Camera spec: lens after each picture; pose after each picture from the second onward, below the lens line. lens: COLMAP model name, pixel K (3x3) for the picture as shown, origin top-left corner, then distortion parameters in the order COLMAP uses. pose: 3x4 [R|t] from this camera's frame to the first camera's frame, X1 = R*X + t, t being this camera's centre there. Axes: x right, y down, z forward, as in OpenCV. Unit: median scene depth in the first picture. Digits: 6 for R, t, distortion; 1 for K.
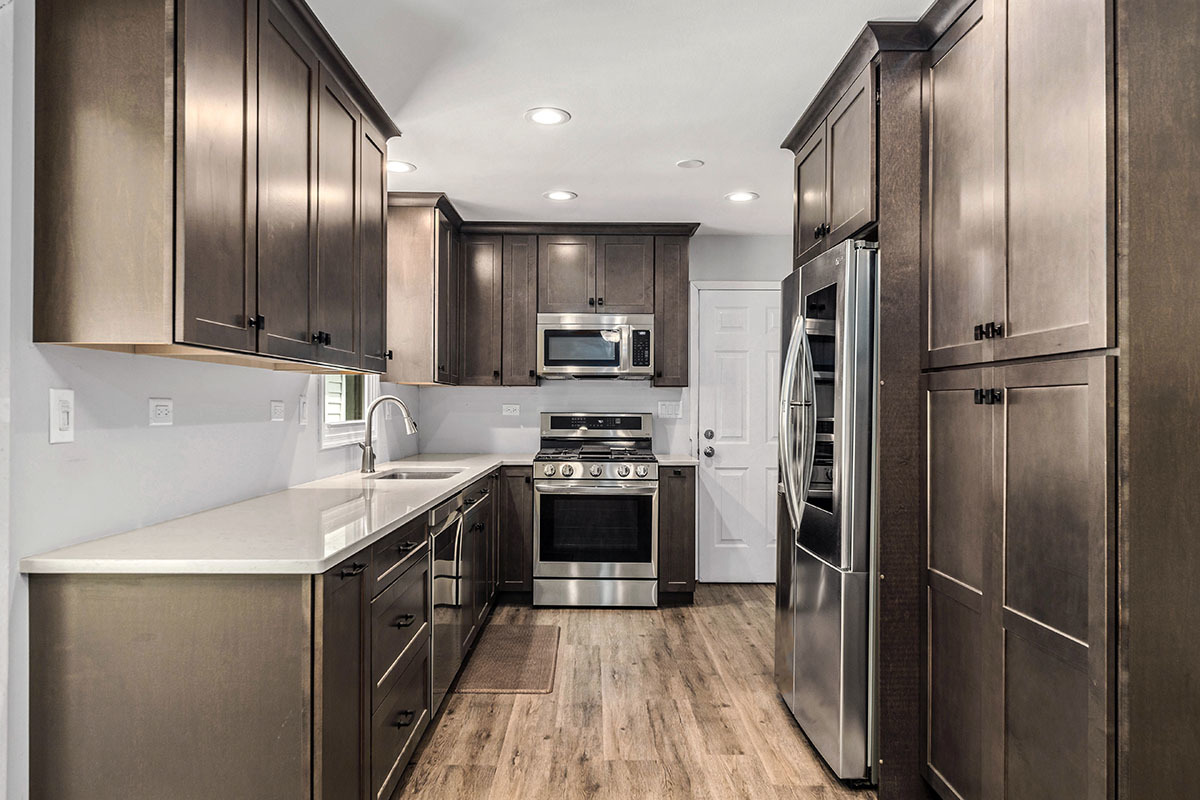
lens RADIAL K [[798.9, 0, 601.2], [0, 798.9, 402.7], [0, 0, 1]] dist [0.034849, -0.000733]
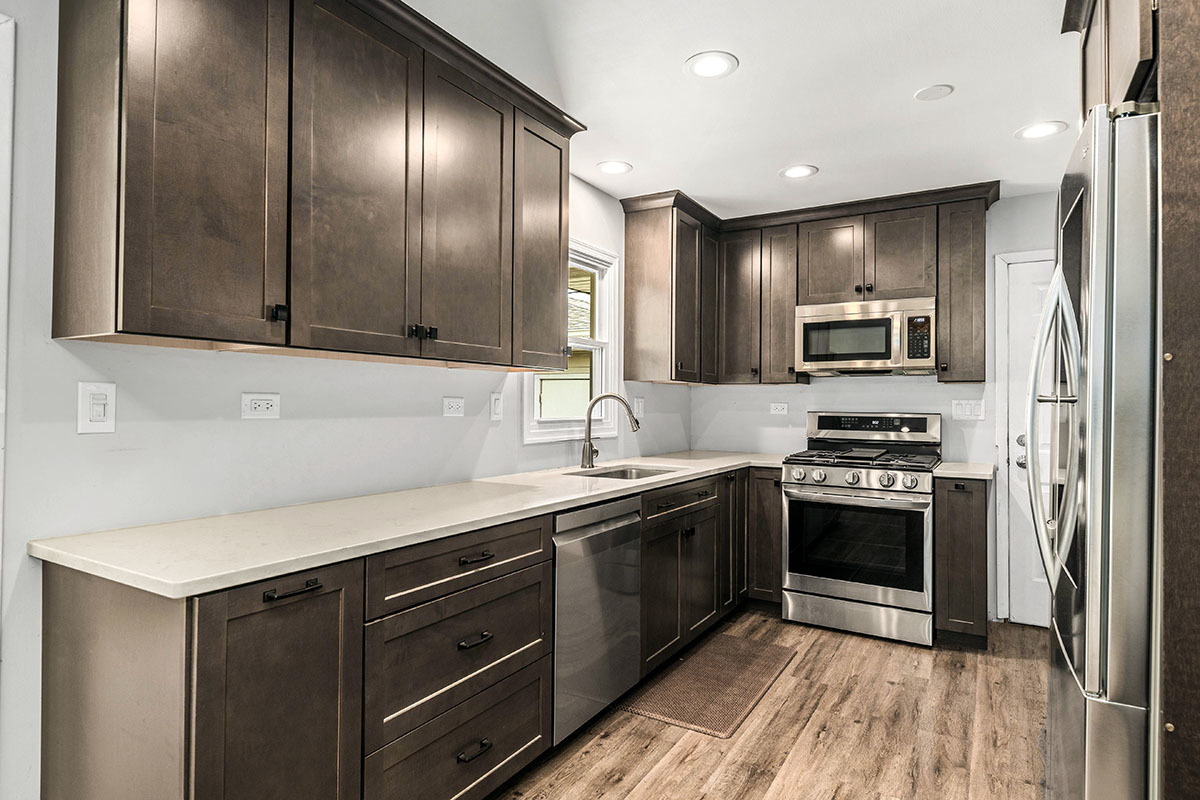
lens RADIAL K [[663.5, 0, 600.3], [0, 663.5, 394.7], [0, 0, 1]] dist [0.016721, -0.007072]
pose [[0.854861, -0.004683, -0.518836, 0.157119], [-0.002429, 0.999912, -0.013028, 0.003984], [0.518851, 0.012398, 0.854775, 0.261896]]
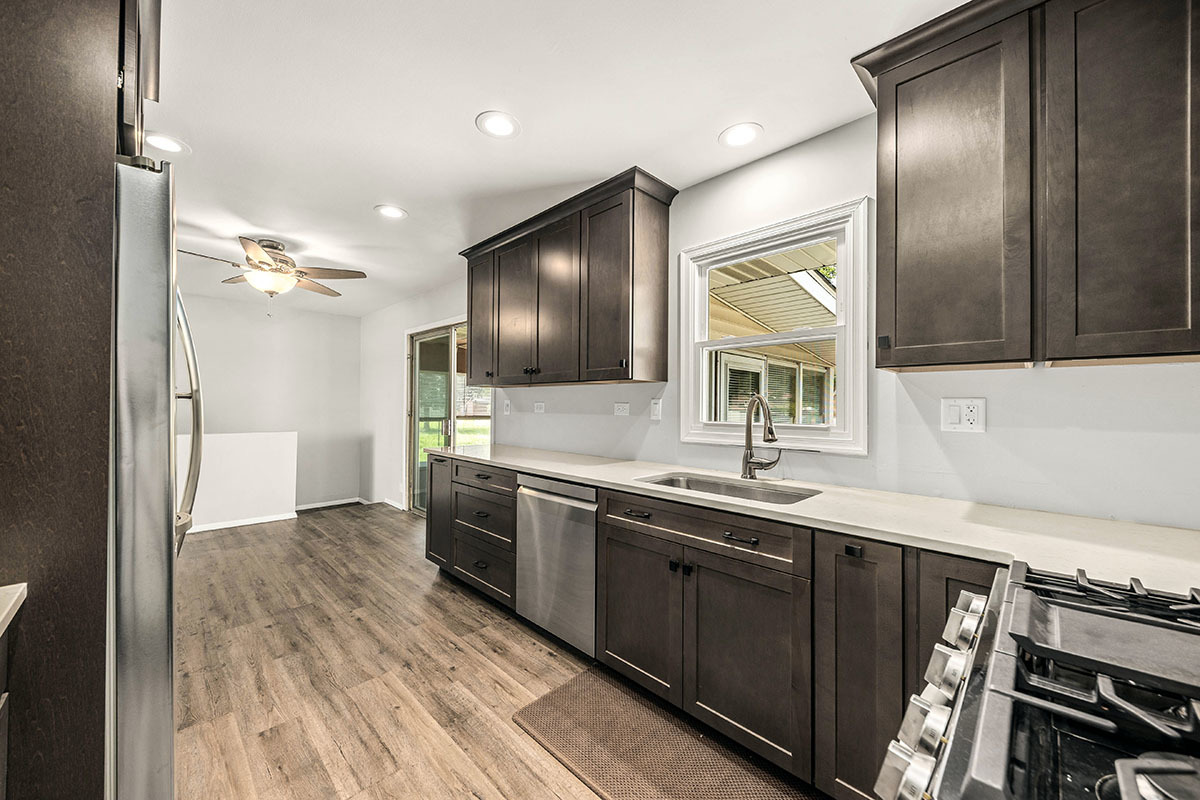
lens RADIAL K [[446.7, 0, 595.0], [0, 446.7, 404.4], [0, 0, 1]] dist [0.006591, -0.001250]
pose [[-0.714142, -0.008449, -0.699949, 0.189724], [-0.007544, 0.999962, -0.004373, 0.004325], [0.699960, 0.002157, -0.714179, 1.177321]]
